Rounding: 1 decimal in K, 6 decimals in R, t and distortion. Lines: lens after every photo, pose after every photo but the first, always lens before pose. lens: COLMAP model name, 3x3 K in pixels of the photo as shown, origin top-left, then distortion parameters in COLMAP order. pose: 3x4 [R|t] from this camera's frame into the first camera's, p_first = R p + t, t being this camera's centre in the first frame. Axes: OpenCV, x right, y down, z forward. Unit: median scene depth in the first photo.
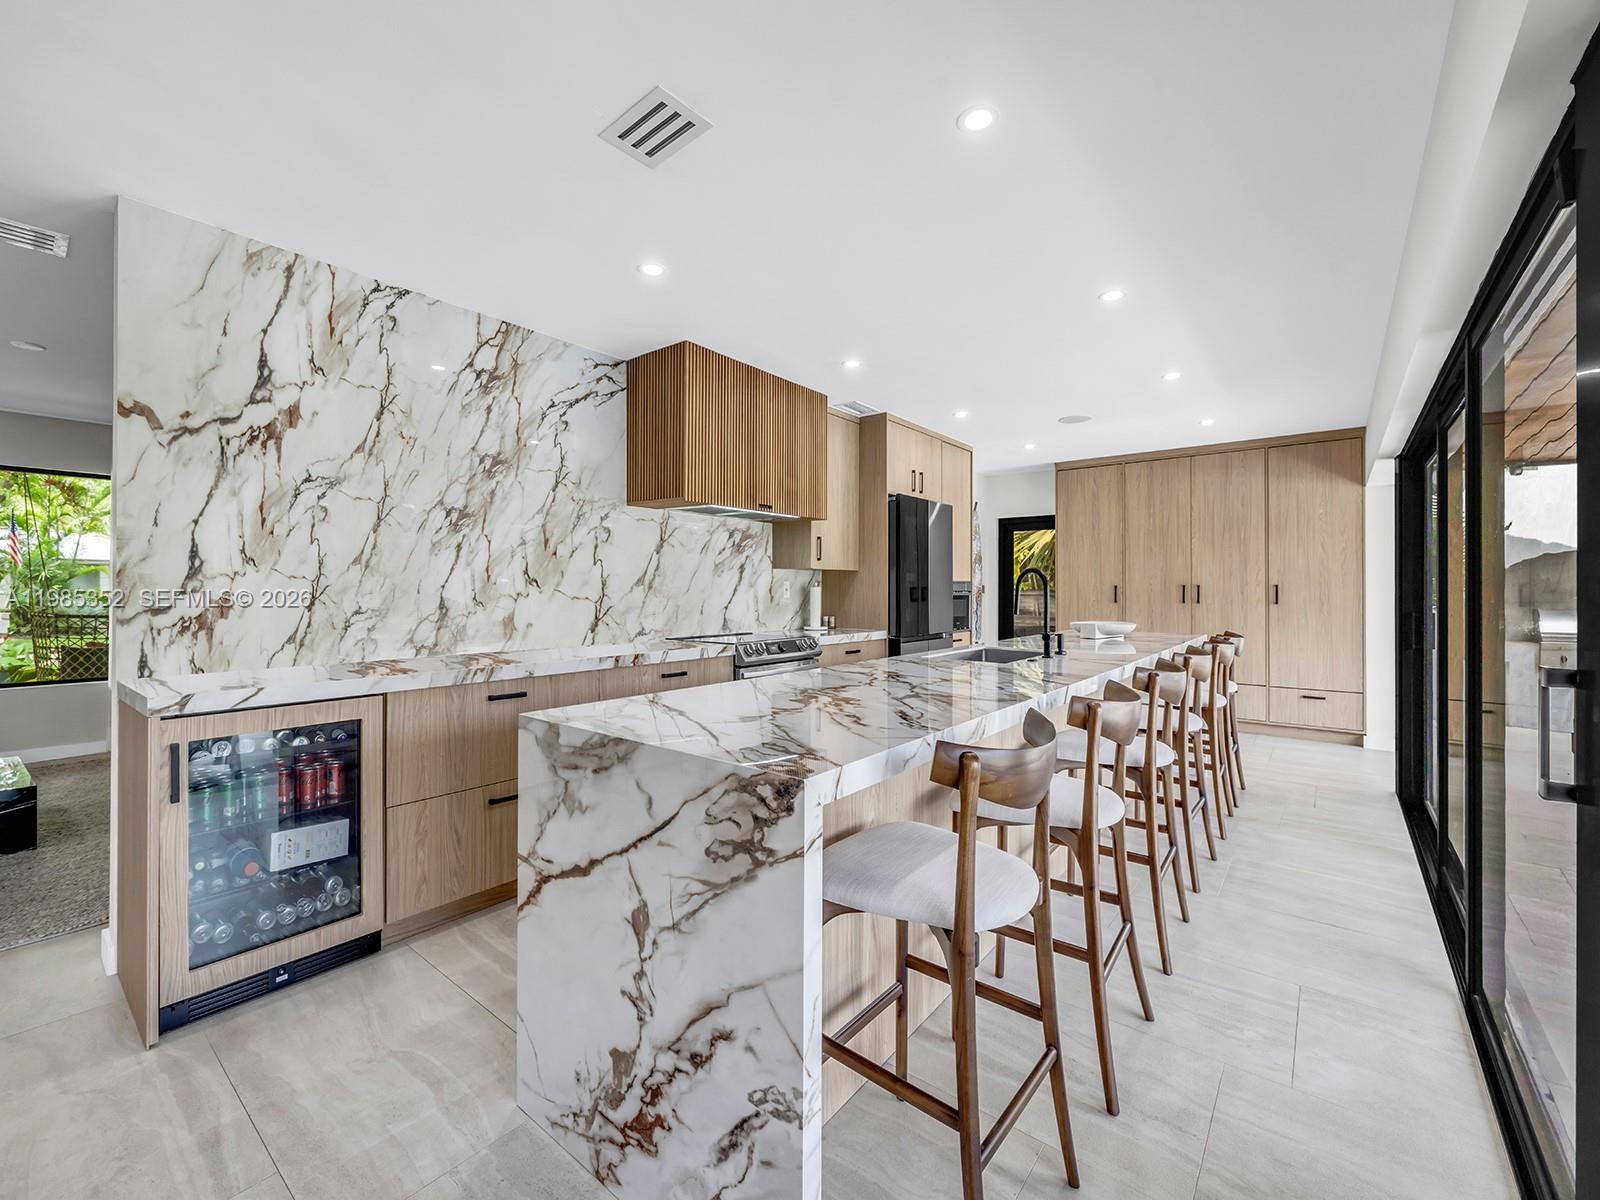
lens RADIAL K [[671.9, 0, 792.0], [0, 671.9, 586.0], [0, 0, 1]] dist [0.000313, 0.000095]
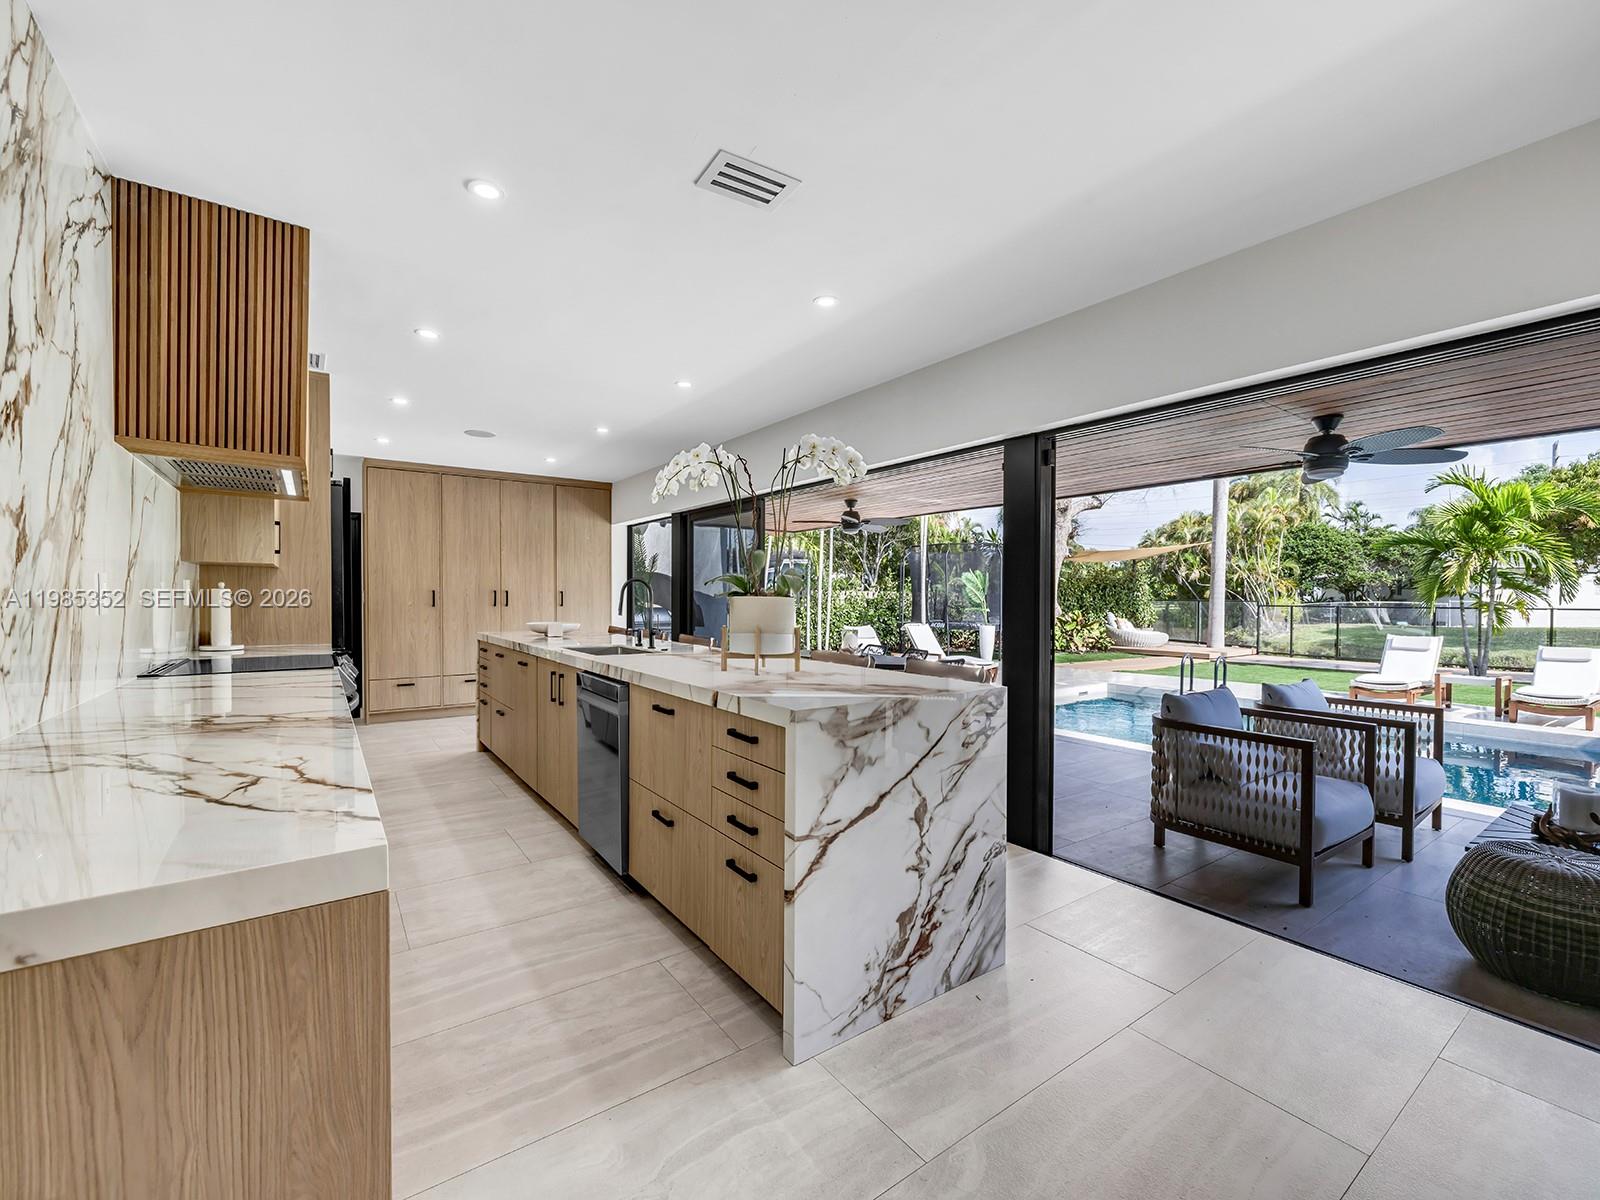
lens RADIAL K [[673.7, 0, 800.0], [0, 673.7, 600.0], [0, 0, 1]] dist [0.001543, 0.000952]
pose [[0.268606, -0.004027, 0.963242, -1.179213], [-0.010477, 0.999920, 0.007102, 0.003108], [-0.963193, -0.012000, 0.268542, 0.568016]]
